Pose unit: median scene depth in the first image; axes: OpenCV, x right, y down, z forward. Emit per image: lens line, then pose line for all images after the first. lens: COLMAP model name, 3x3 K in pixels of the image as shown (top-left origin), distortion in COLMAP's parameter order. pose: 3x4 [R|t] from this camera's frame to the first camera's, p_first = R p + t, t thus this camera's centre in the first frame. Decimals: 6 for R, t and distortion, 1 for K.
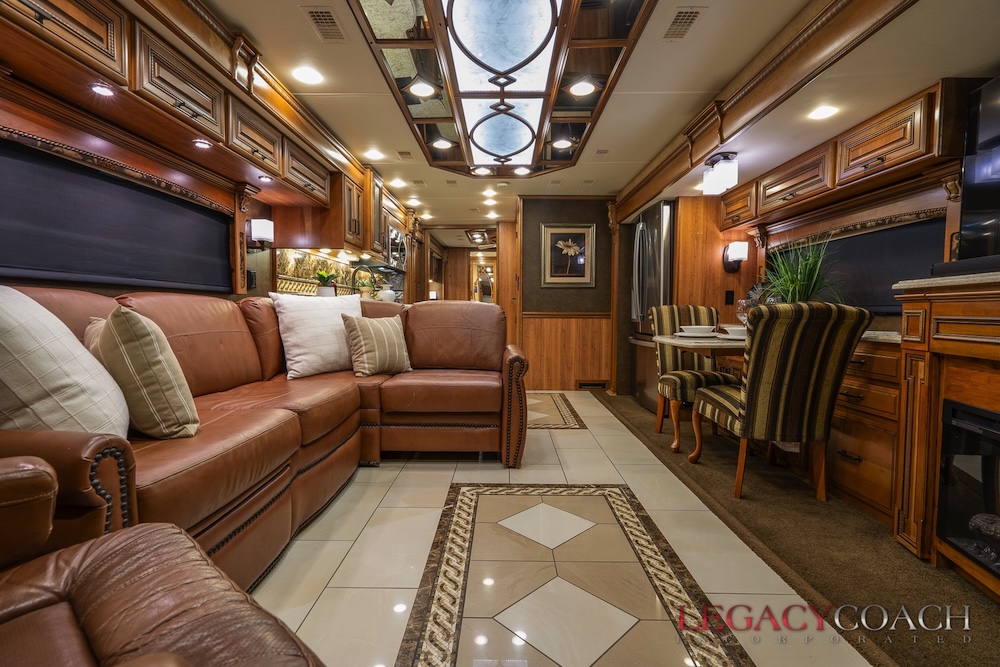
lens RADIAL K [[455.4, 0, 503.6], [0, 455.4, 329.0], [0, 0, 1]] dist [-0.001101, 0.000807]
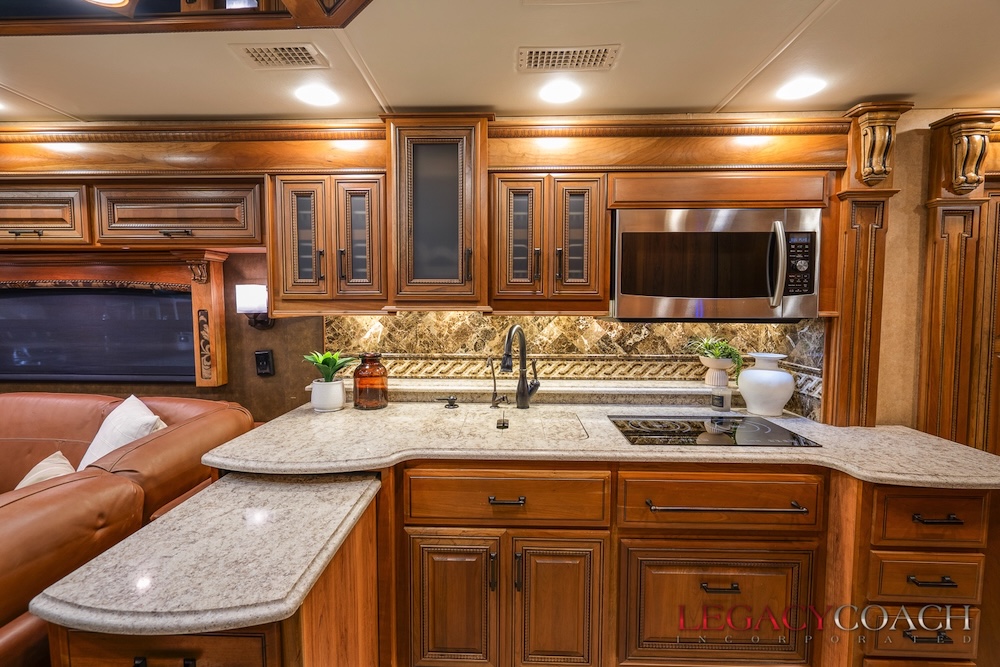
lens RADIAL K [[462.9, 0, 495.9], [0, 462.9, 330.9], [0, 0, 1]] dist [-0.001822, 0.000489]
pose [[-0.029046, 0.051241, -0.998264, 0.217976], [-0.044819, 0.997614, 0.052511, -0.257306], [0.998573, 0.046266, -0.026680, 1.639937]]
